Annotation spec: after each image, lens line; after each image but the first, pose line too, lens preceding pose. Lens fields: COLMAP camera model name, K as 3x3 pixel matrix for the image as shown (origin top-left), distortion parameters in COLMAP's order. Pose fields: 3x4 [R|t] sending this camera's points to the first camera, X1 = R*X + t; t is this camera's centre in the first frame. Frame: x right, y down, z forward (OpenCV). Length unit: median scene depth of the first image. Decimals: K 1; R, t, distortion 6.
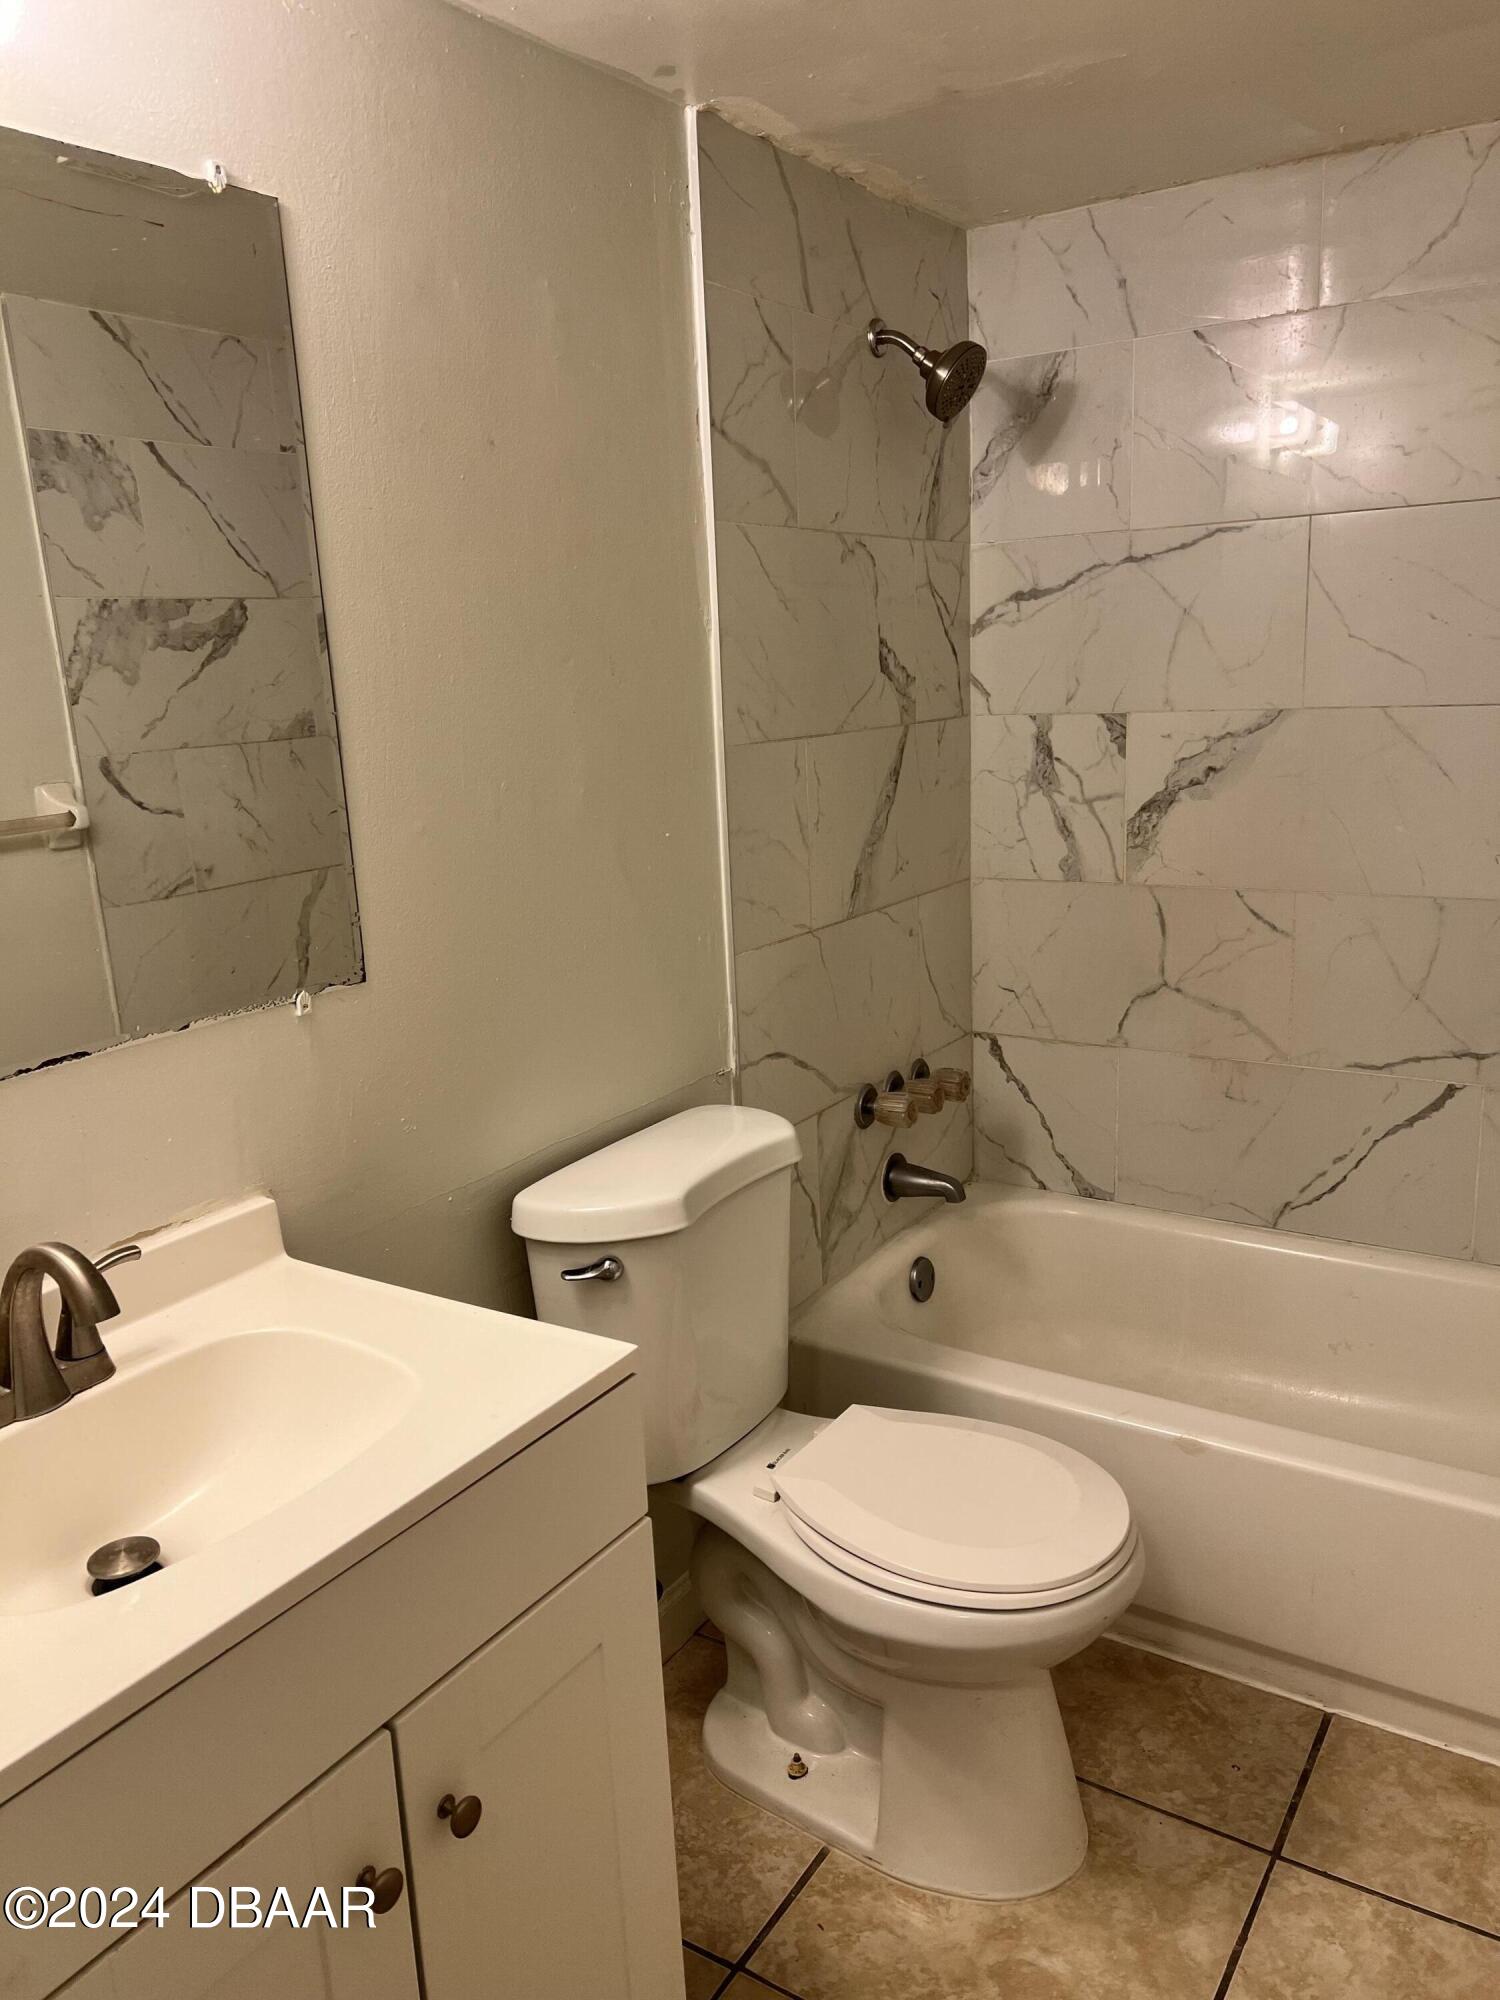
lens RADIAL K [[1506.1, 0, 738.6], [0, 1506.1, 1006.7], [0, 0, 1]] dist [0.054908, -0.061806]
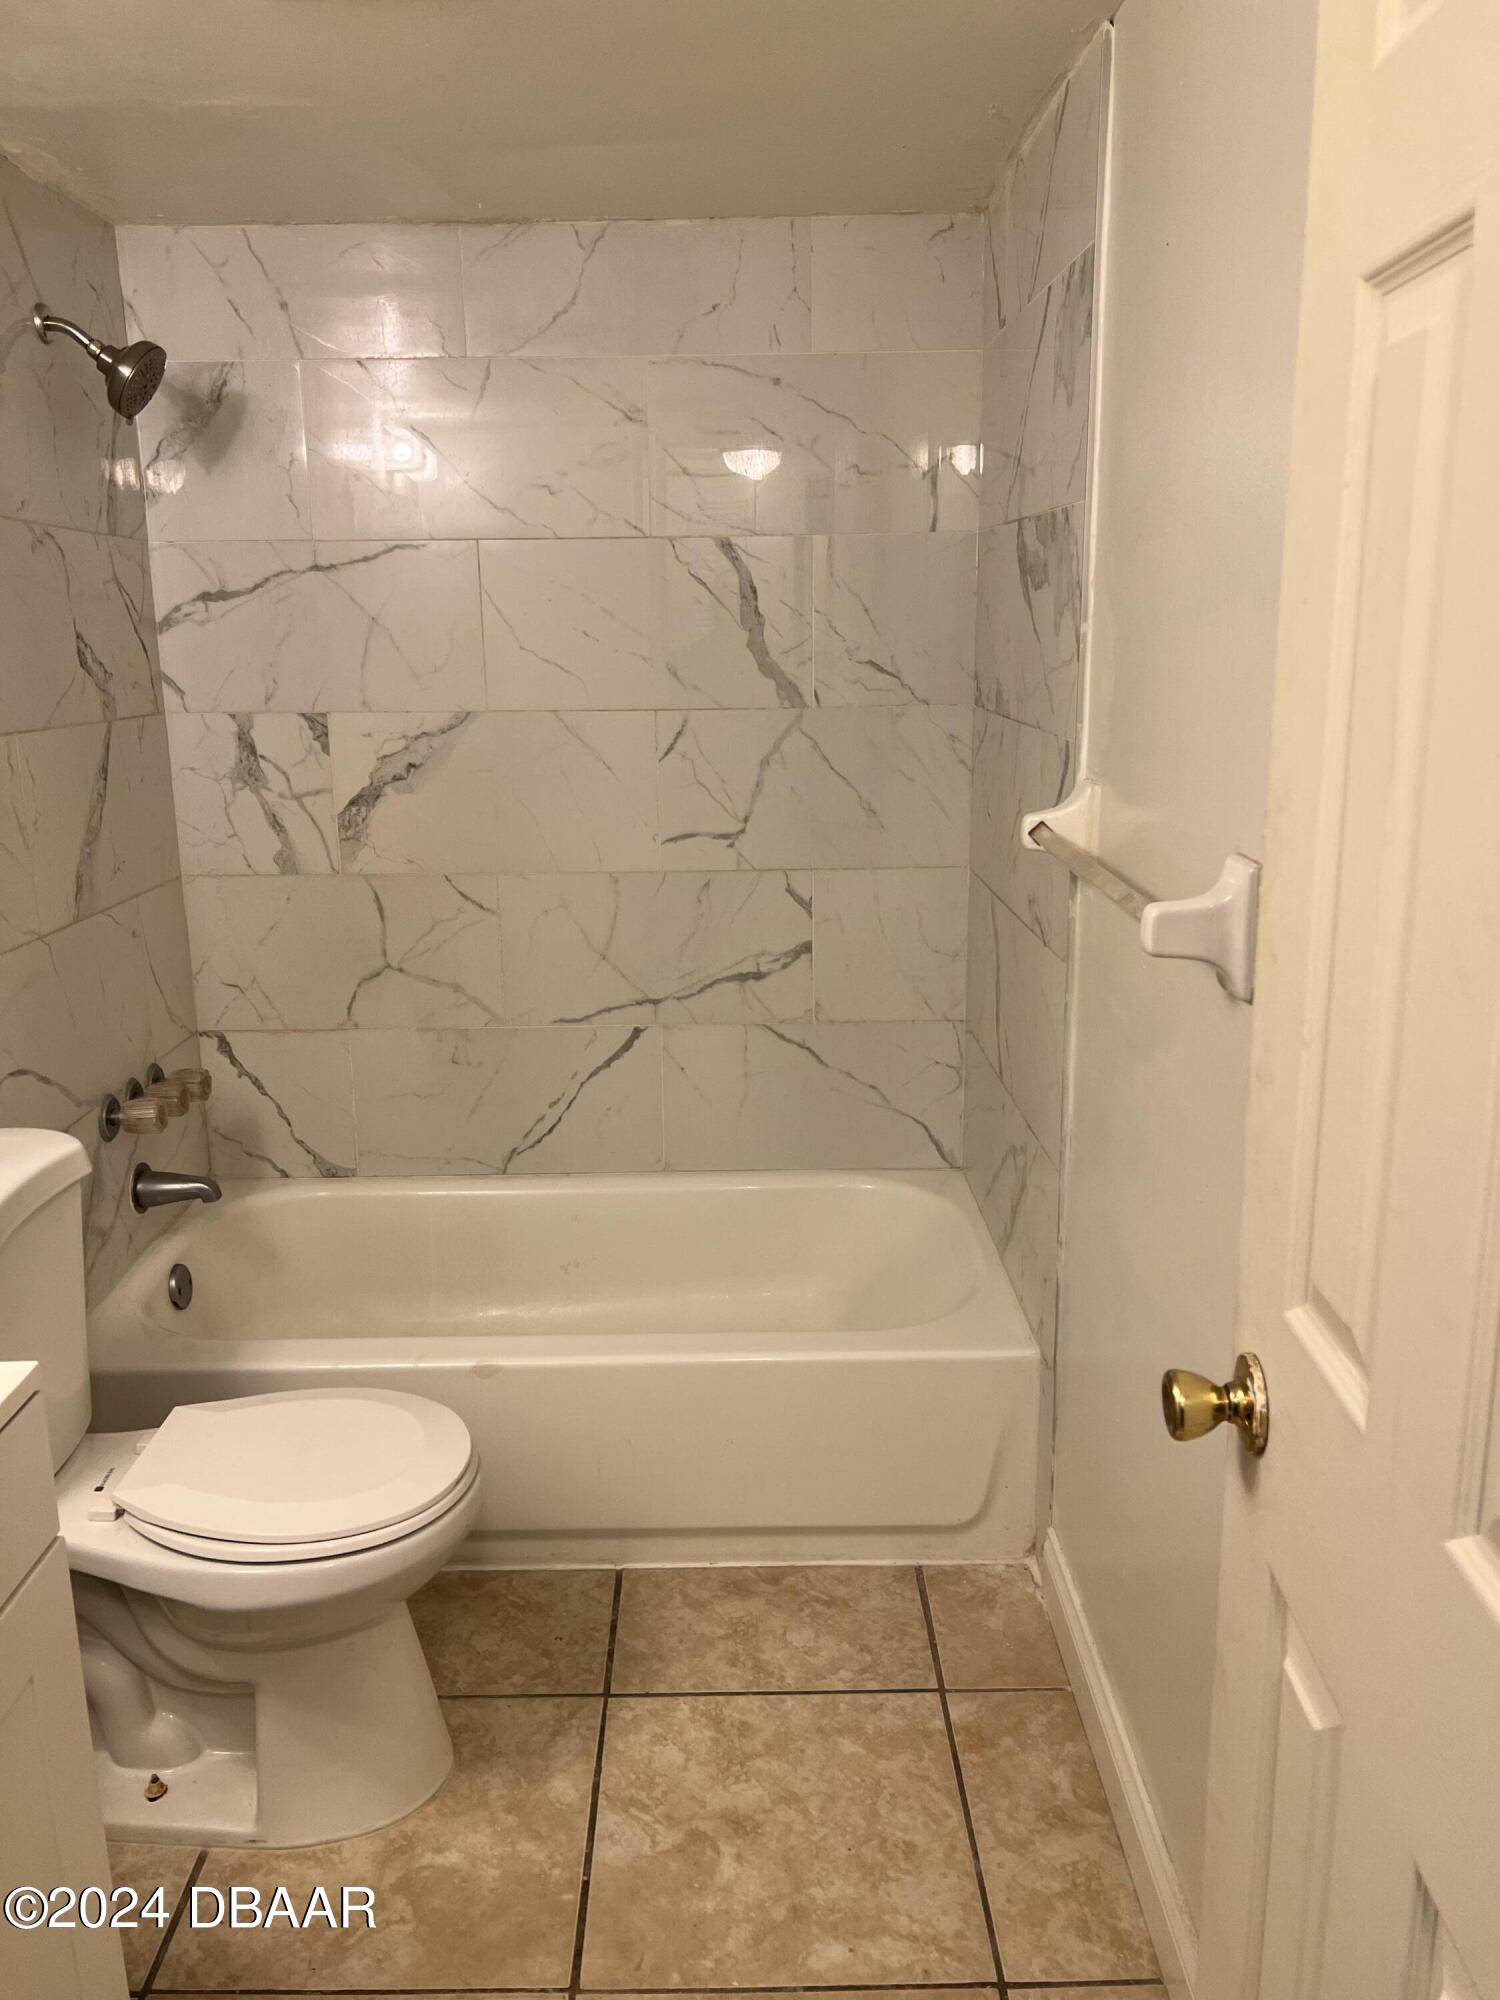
lens RADIAL K [[1506.1, 0, 733.0], [0, 1506.1, 986.2], [0, 0, 1]] dist [0.054908, -0.061806]
pose [[0.834707, -0.092984, 0.542788, -0.115549], [0.101122, 0.994762, 0.014905, 0.009869], [-0.541331, 0.042446, 0.839738, -0.036563]]
